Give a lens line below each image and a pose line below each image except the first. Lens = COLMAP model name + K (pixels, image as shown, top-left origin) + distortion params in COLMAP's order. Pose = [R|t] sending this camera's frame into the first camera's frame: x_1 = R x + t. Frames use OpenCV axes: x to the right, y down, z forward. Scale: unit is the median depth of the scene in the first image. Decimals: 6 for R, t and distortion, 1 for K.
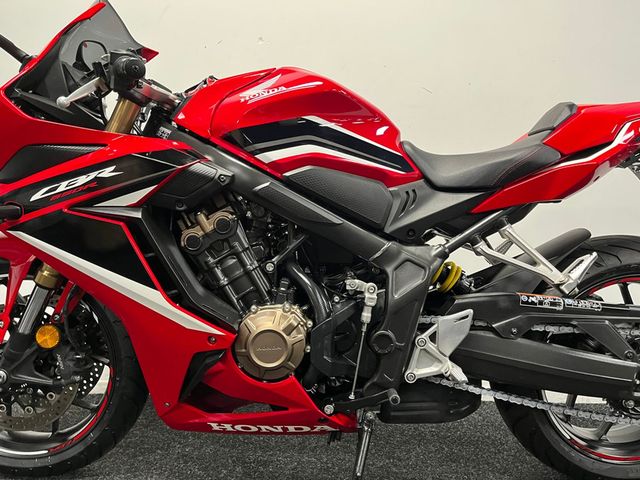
lens RADIAL K [[492.4, 0, 327.0], [0, 492.4, 238.4], [0, 0, 1]] dist [0.070019, -0.092287]
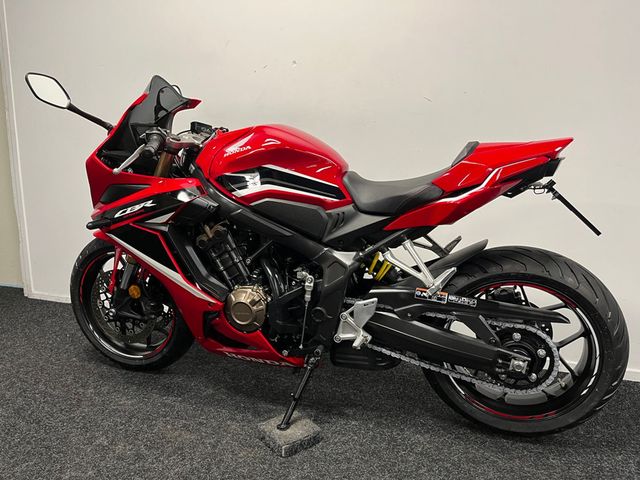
lens RADIAL K [[492.4, 0, 323.0], [0, 492.4, 241.6], [0, 0, 1]] dist [0.070019, -0.092287]
pose [[0.948906, 0.050057, -0.311564, 0.581059], [-0.003136, 0.988786, 0.149309, -0.231845], [0.315543, -0.140703, 0.938421, -0.366897]]
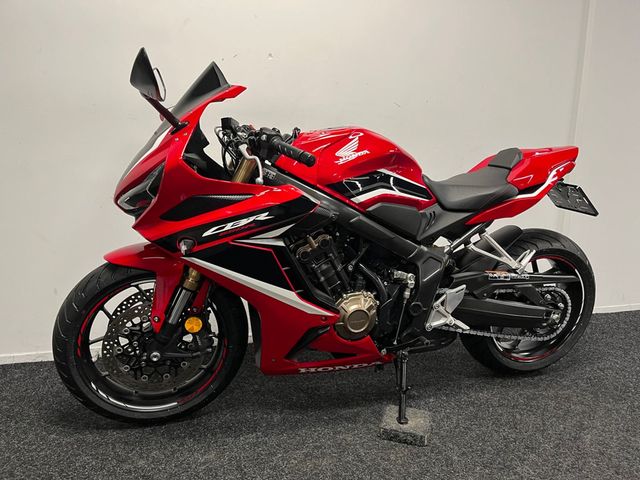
lens RADIAL K [[492.4, 0, 330.5], [0, 492.4, 242.8], [0, 0, 1]] dist [0.070019, -0.092287]
pose [[0.953915, -0.048153, 0.296189, -0.611644], [-0.004182, 0.984812, 0.173576, -0.276363], [-0.300049, -0.166815, 0.939225, -0.382133]]
